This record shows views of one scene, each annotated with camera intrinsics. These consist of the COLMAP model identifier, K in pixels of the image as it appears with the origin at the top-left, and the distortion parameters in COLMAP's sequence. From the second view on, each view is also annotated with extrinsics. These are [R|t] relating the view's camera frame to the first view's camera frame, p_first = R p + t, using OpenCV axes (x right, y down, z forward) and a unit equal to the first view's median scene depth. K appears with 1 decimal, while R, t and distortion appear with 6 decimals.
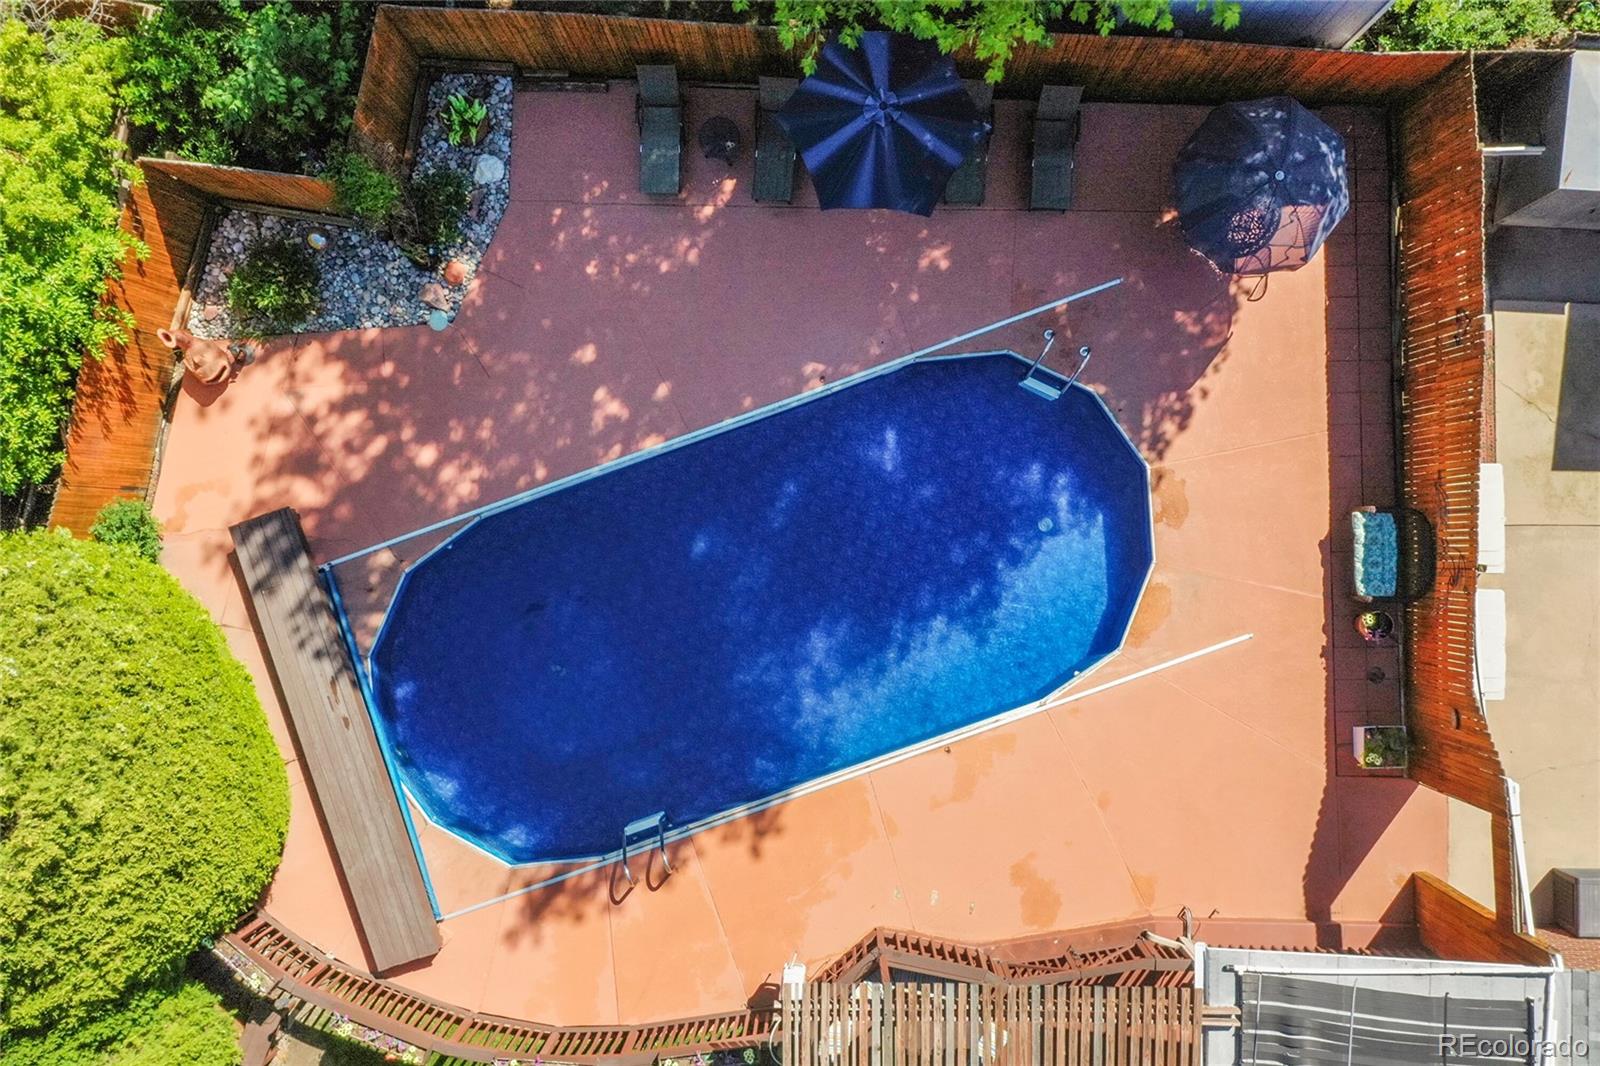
lens RADIAL K [[1238.2, 0, 801.7], [0, 1238.2, 527.4], [0, 0, 1]] dist [0.006201, 0.003228]
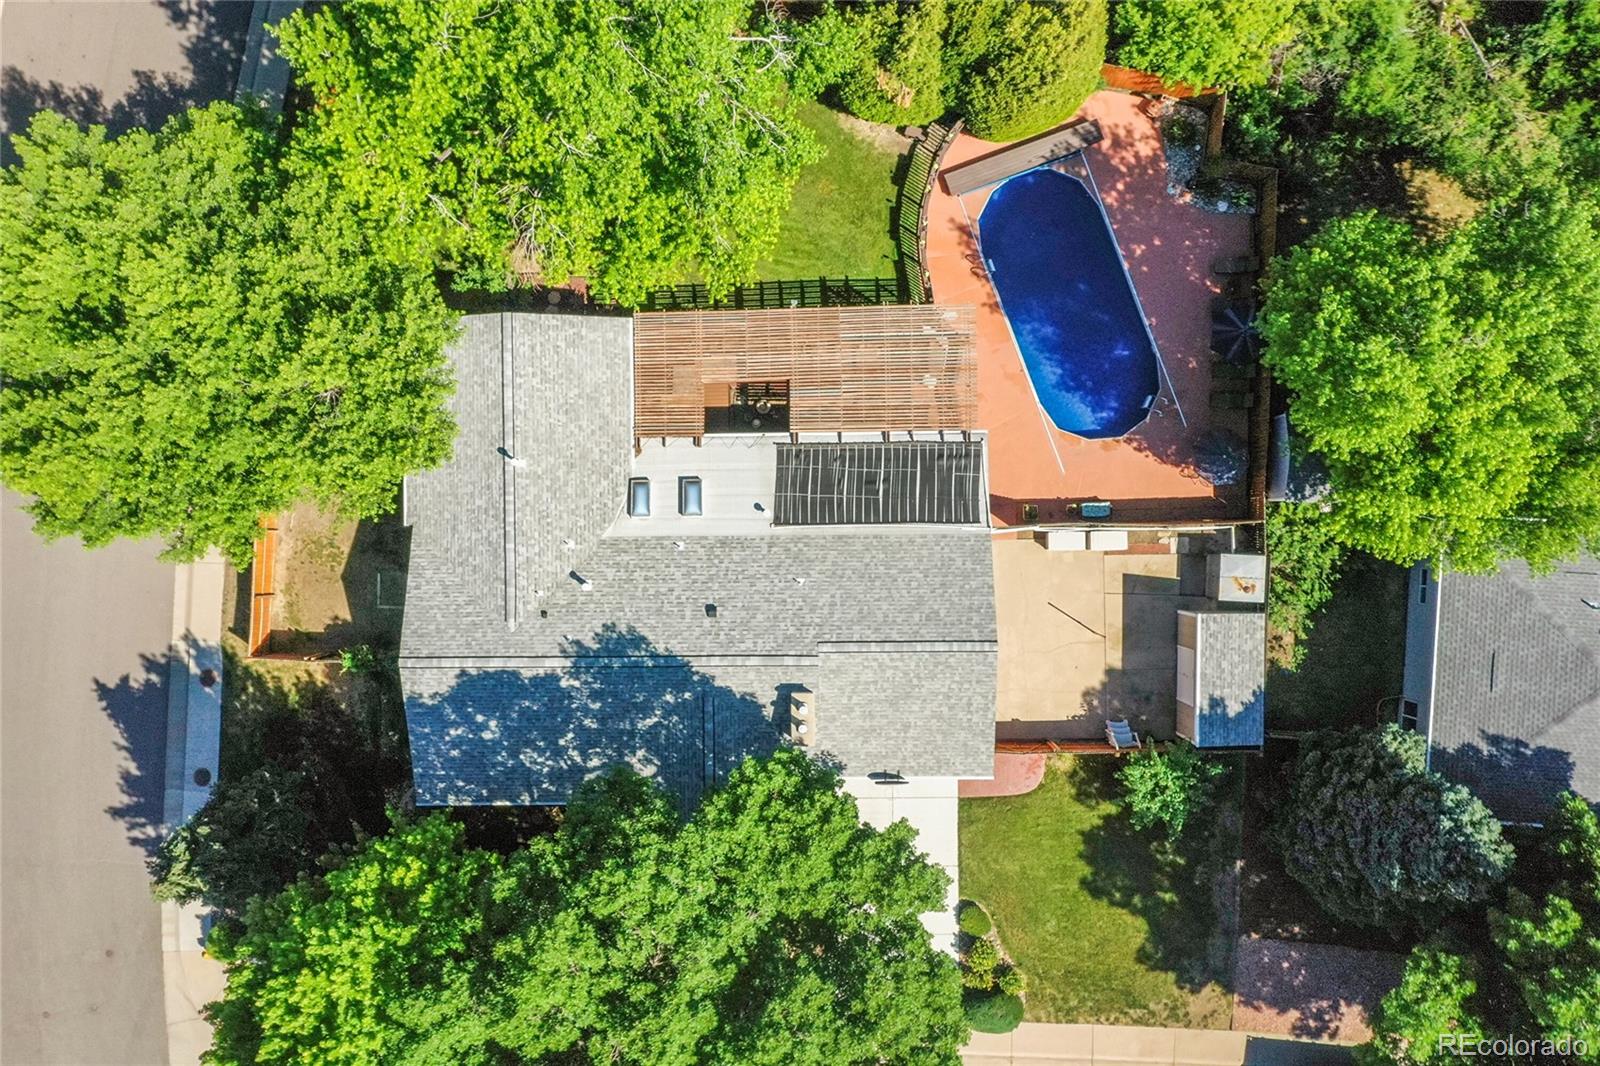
lens RADIAL K [[1238.2, 0, 795.0], [0, 1238.2, 529.2], [0, 0, 1]] dist [0.006201, 0.003228]
pose [[0.017399, 0.999709, 0.016684, 0.426868], [-0.999528, 0.016968, 0.025609, 0.634419], [0.025318, -0.017121, 0.999533, -1.890560]]
